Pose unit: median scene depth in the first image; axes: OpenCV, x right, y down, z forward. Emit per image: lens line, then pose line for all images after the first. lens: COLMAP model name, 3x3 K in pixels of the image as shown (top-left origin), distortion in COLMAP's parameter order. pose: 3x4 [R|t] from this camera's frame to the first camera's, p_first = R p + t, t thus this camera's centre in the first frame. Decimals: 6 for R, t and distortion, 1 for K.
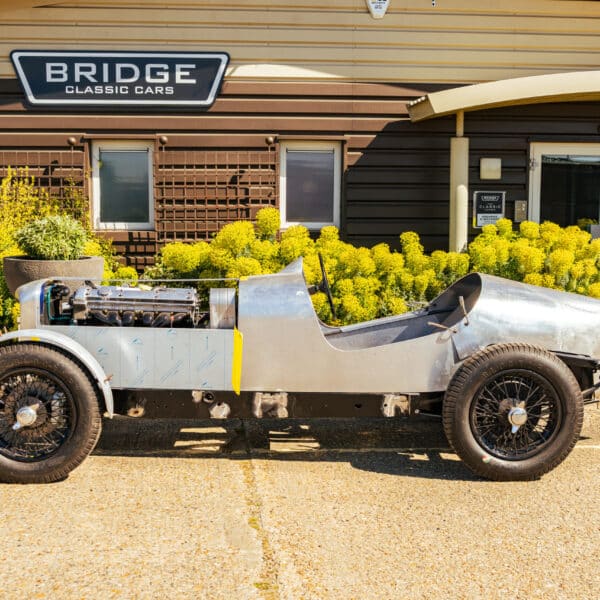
lens RADIAL K [[968.0, 0, 300.0], [0, 968.0, 300.0], [0, 0, 1]] dist [-0.019276, 0.013733]
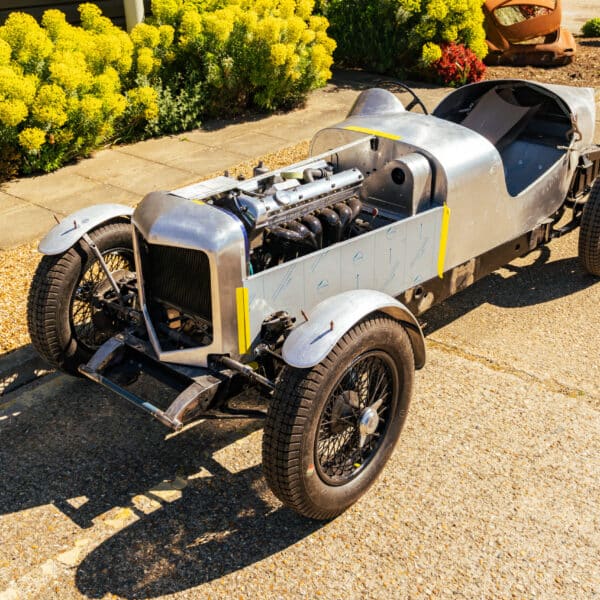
lens RADIAL K [[749.9, 0, 328.9], [0, 749.9, 287.7], [0, 0, 1]] dist [0.003782, 0.051283]
pose [[0.675759, -0.335501, 0.656345, -0.562378], [0.080368, 0.918641, 0.386833, -0.156144], [-0.732728, -0.208657, 0.647744, 0.639957]]
